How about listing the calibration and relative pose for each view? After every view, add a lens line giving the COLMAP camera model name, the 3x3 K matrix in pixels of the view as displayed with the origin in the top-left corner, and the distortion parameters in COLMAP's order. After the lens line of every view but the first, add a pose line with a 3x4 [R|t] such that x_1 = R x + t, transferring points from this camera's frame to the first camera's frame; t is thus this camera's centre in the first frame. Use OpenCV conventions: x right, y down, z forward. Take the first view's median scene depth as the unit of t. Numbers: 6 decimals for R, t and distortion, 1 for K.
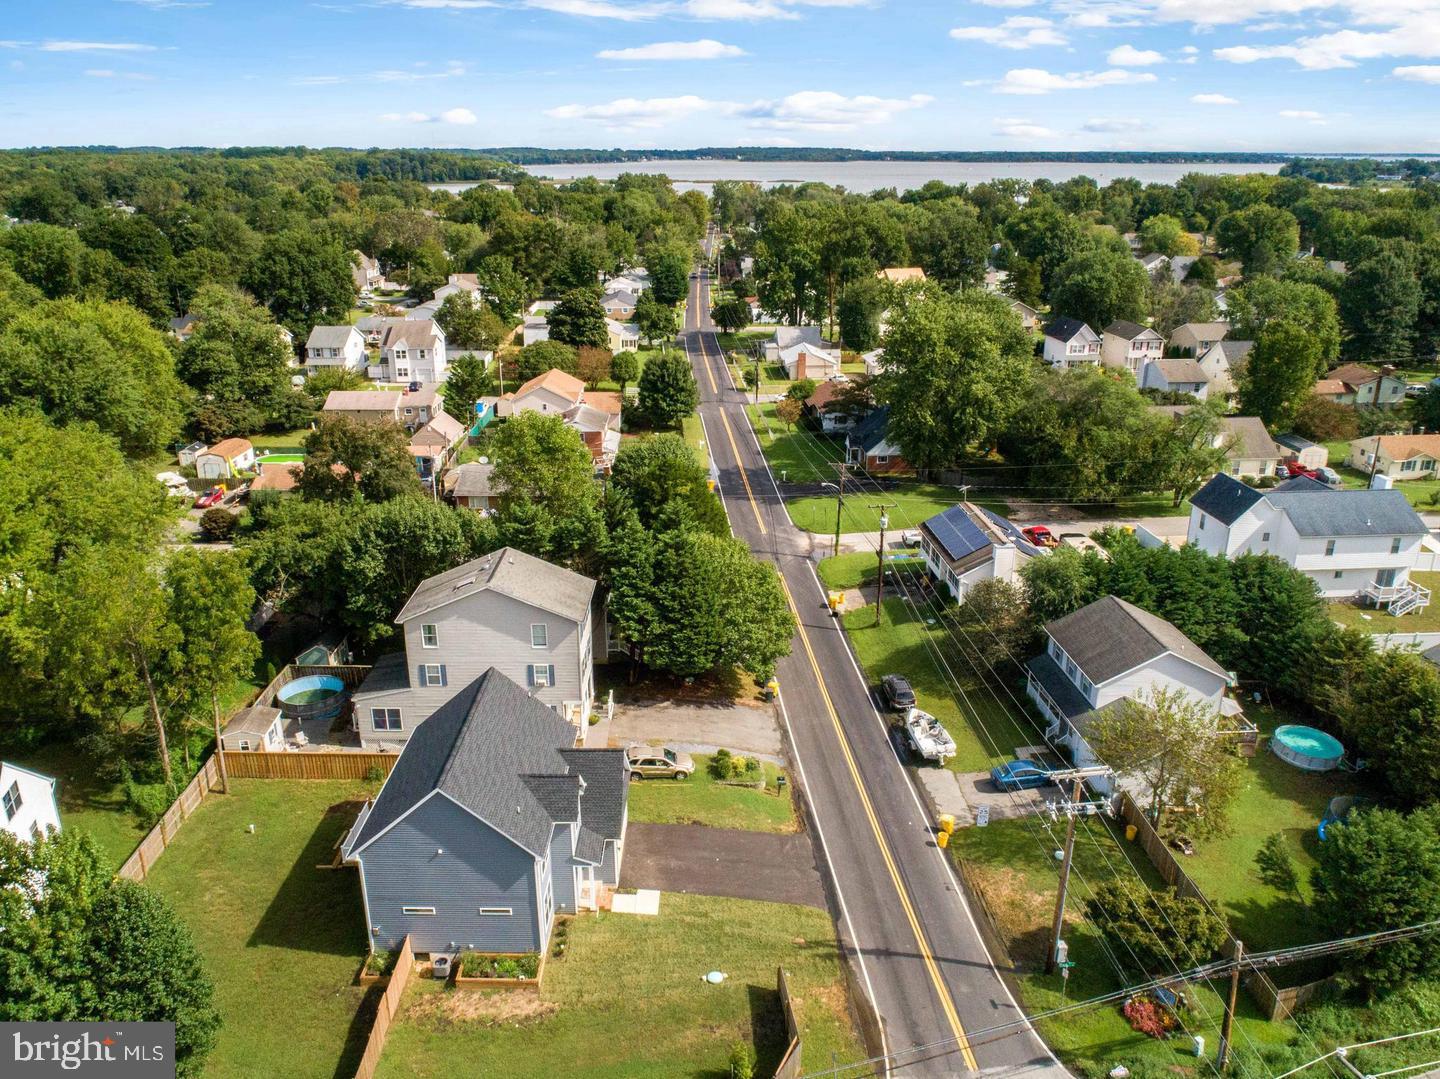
lens RADIAL K [[1125.1, 0, 720.0], [0, 1125.1, 539.5], [0, 0, 1]] dist [-0.011262, -0.001378]
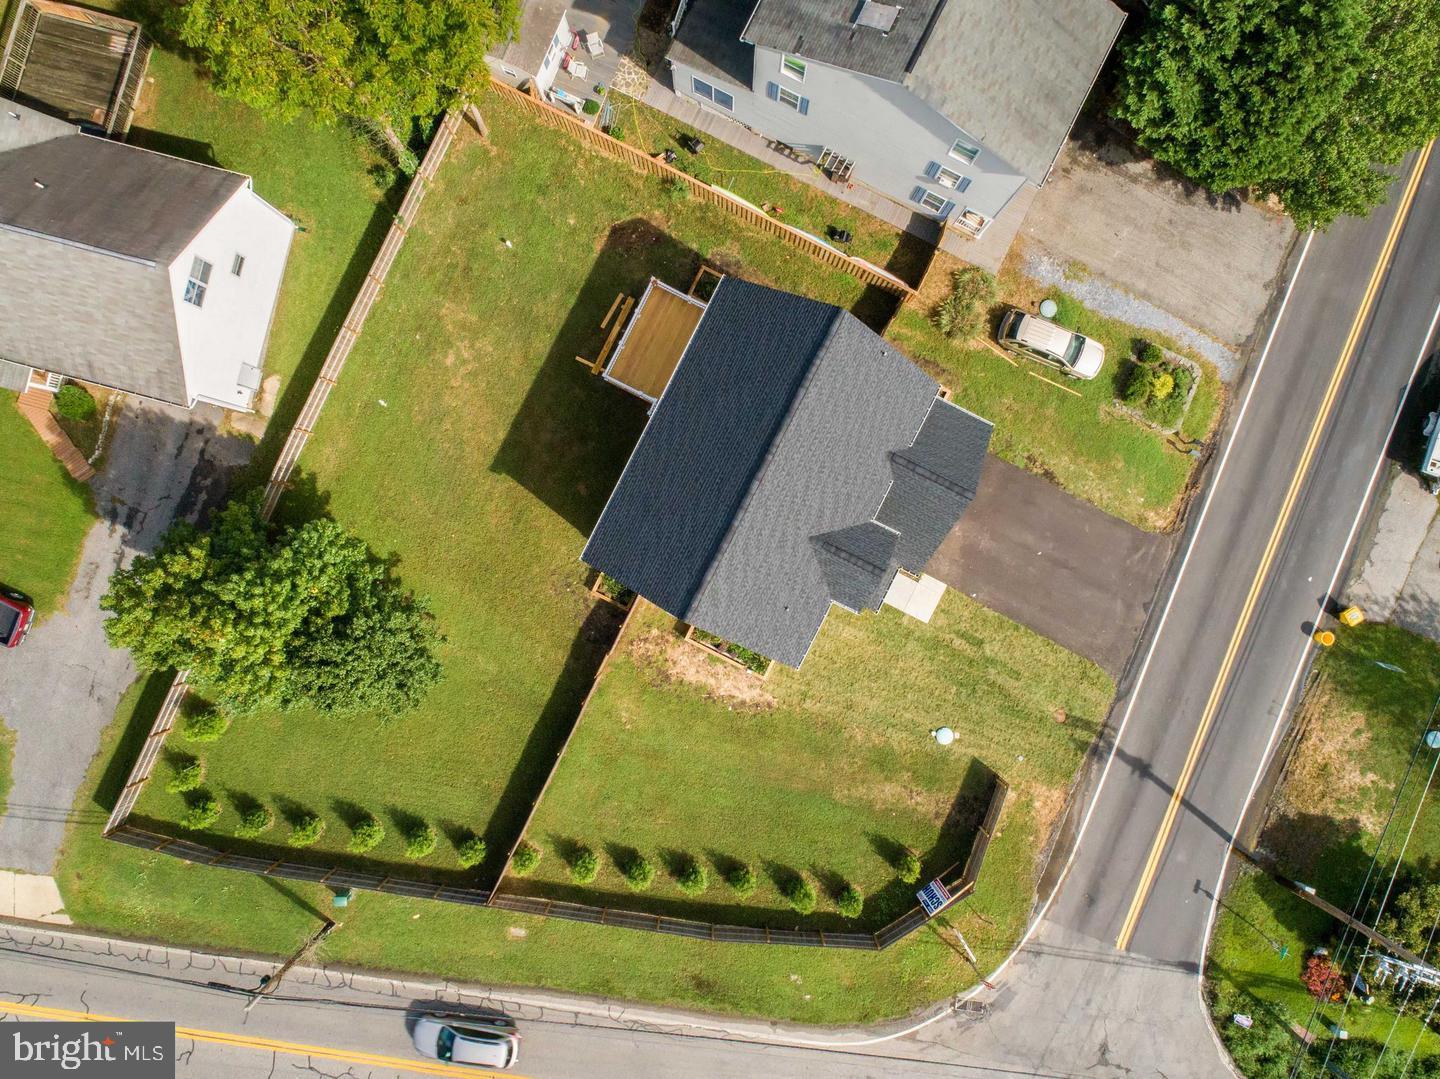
lens RADIAL K [[1125.1, 0, 720.0], [0, 1125.1, 539.5], [0, 0, 1]] dist [-0.011262, -0.001378]
pose [[0.897234, 0.441546, 0.002690, -0.234152], [-0.149094, 0.297216, 0.943098, -0.477436], [0.415622, -0.846581, 0.332504, 0.731059]]
